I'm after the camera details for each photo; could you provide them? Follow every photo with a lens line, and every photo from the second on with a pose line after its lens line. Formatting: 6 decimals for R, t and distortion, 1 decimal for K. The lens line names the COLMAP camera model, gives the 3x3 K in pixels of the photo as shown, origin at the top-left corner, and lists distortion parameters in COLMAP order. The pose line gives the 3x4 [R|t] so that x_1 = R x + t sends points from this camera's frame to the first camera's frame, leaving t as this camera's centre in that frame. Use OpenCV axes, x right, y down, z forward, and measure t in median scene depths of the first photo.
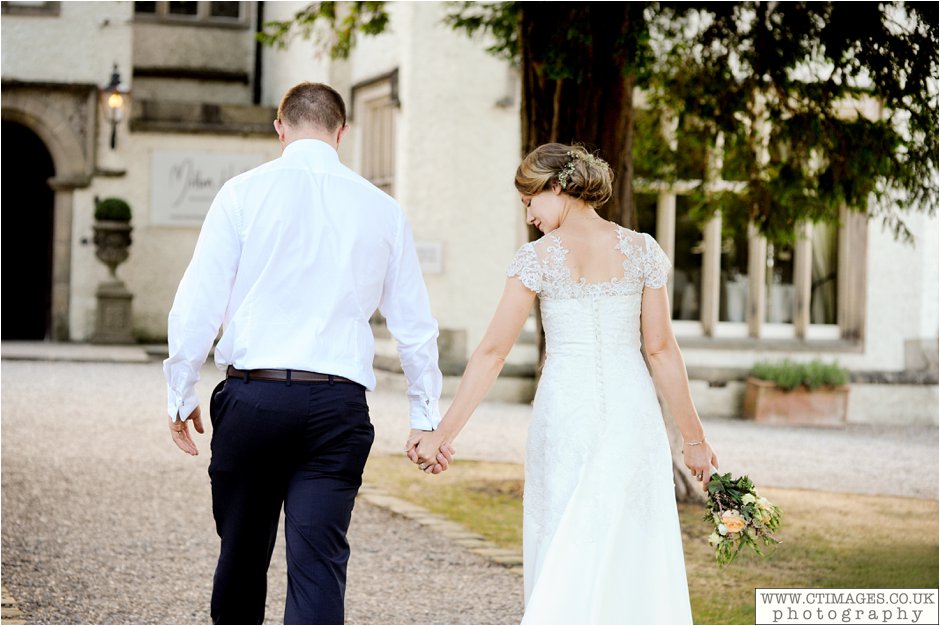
lens RADIAL K [[2294.0, 0, 471.5], [0, 2294.0, 311.3], [0, 0, 1]] dist [0.028977, 0.000000]
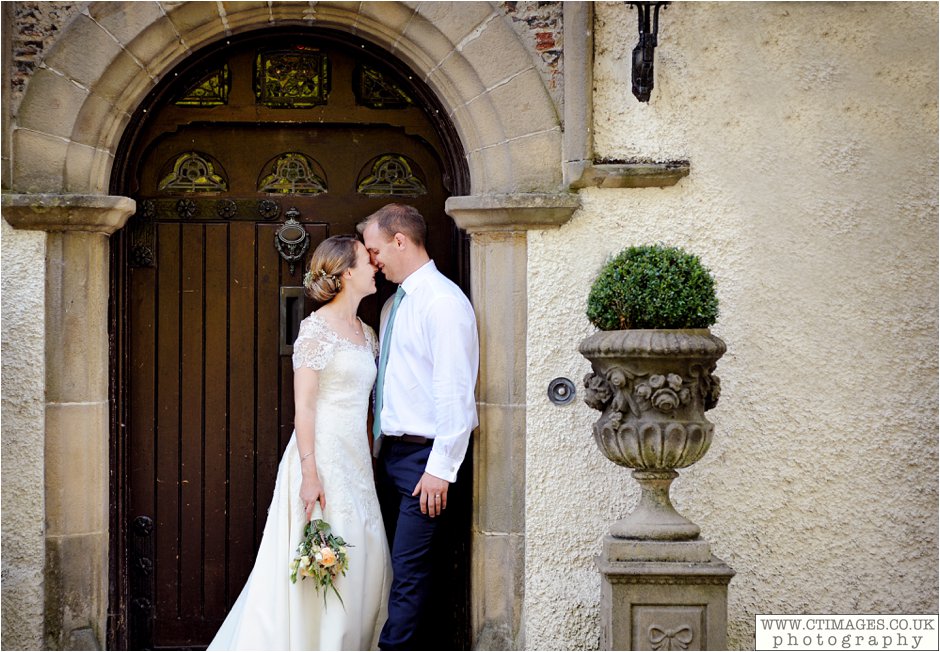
lens RADIAL K [[2351.4, 0, 469.6], [0, 2351.4, 325.7], [0, 0, 1]] dist [-0.014633, 0.000000]
pose [[0.981683, -0.035399, -0.187205, -0.121732], [0.028388, 0.998796, -0.040001, -0.027574], [0.188395, 0.033954, 0.981506, 0.688414]]
